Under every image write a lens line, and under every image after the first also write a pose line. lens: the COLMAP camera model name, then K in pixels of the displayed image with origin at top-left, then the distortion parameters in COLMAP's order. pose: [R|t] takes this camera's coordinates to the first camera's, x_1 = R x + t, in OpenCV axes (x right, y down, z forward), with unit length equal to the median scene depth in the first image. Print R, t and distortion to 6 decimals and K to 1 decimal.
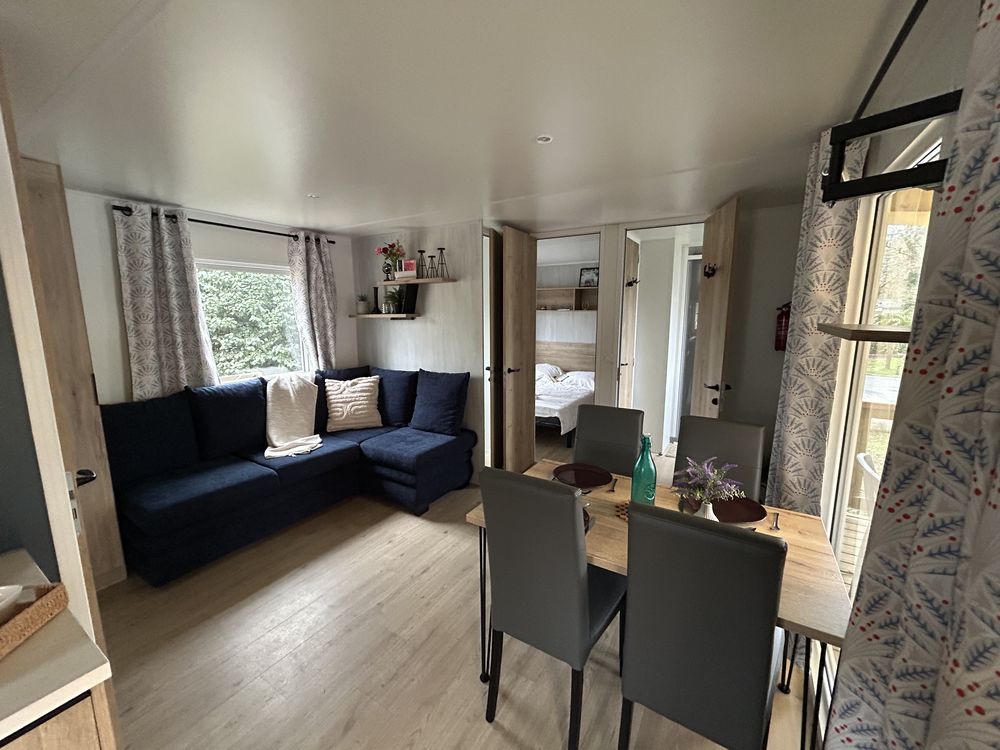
lens RADIAL K [[402.5, 0, 500.5], [0, 402.5, 373.4], [0, 0, 1]] dist [-0.000135, 0.000000]
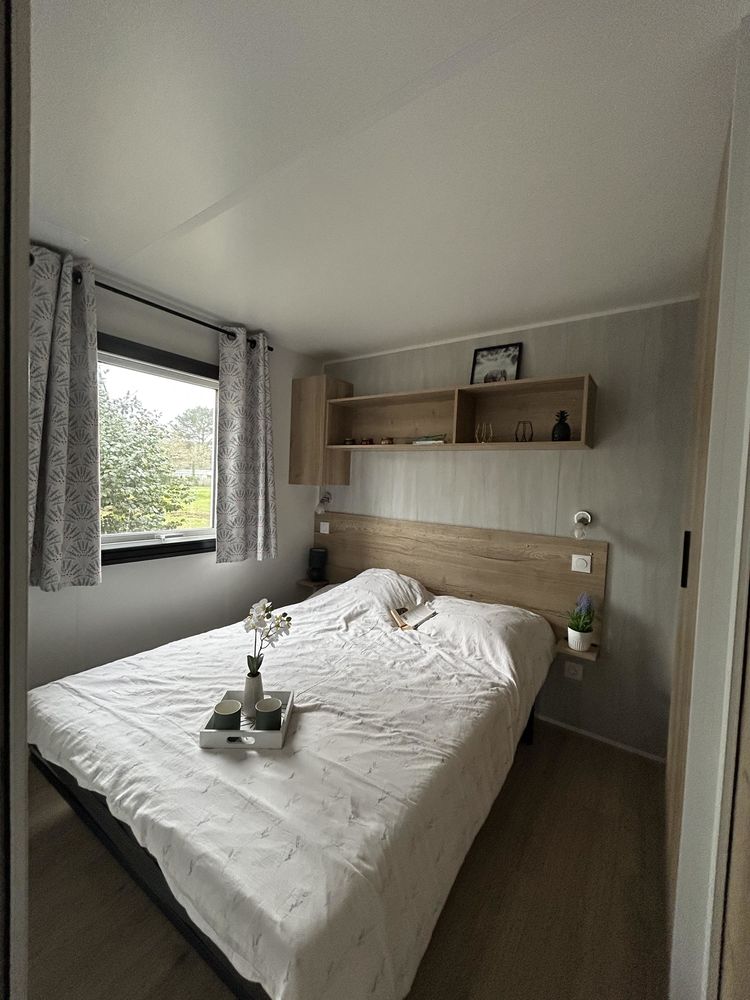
lens RADIAL K [[402.5, 0, 375.1], [0, 402.5, 501.3], [0, 0, 1]] dist [-0.000135, 0.000000]
pose [[0.997760, 0.046292, -0.048289, 0.118957], [-0.051591, 0.992025, -0.115001, -0.047556], [0.042580, 0.117235, 0.992191, 0.575971]]
